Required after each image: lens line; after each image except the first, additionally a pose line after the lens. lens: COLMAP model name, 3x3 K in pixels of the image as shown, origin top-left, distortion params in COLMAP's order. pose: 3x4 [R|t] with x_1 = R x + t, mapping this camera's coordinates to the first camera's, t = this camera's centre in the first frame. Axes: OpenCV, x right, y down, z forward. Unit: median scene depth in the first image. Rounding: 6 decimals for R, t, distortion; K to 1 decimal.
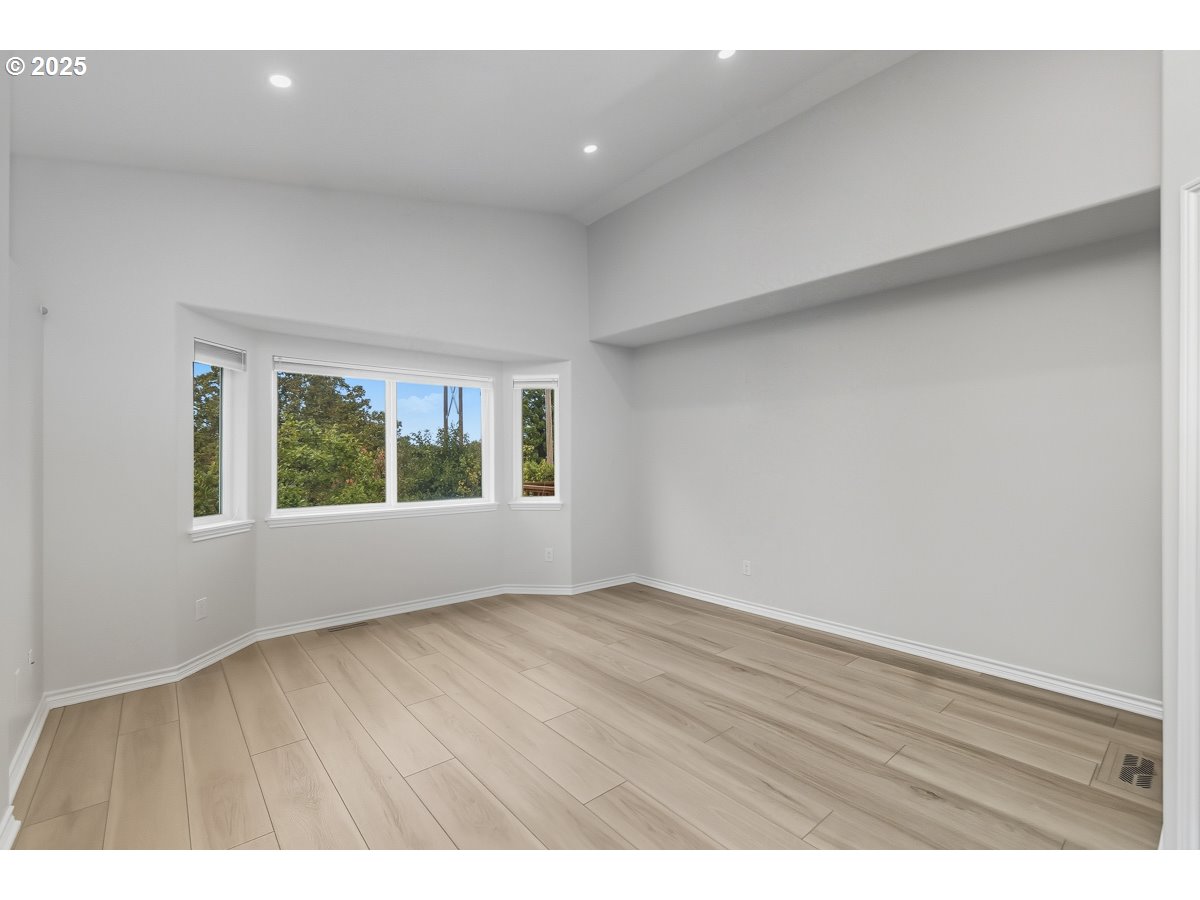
lens RADIAL K [[559.5, 0, 592.7], [0, 559.5, 443.6], [0, 0, 1]] dist [0.001636, 0.000449]
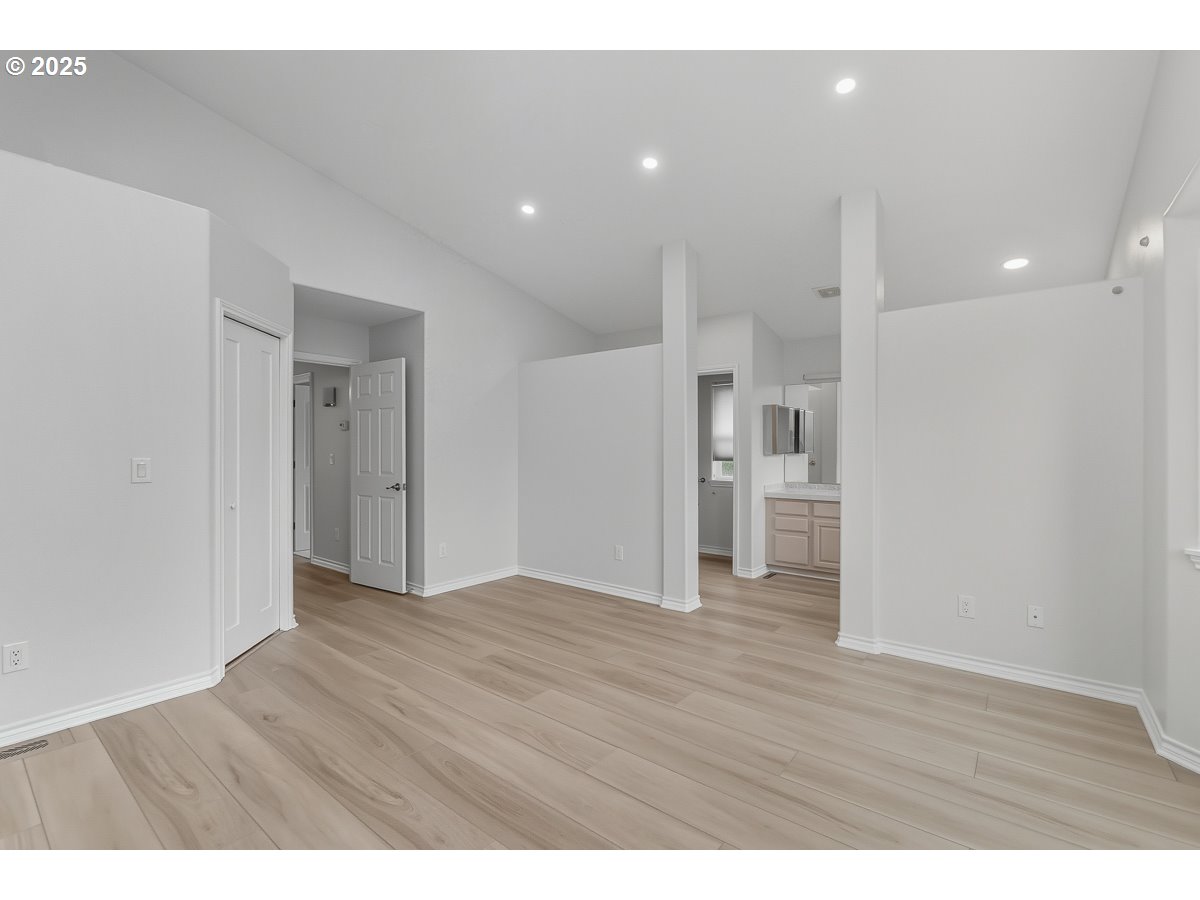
lens RADIAL K [[559.5, 0, 592.7], [0, 559.5, 443.6], [0, 0, 1]] dist [0.001636, 0.000449]
pose [[-0.982410, -0.001154, -0.186734, 0.113338], [0.004114, 0.999604, -0.027821, 0.058610], [0.186692, -0.028100, -0.982016, 1.912296]]
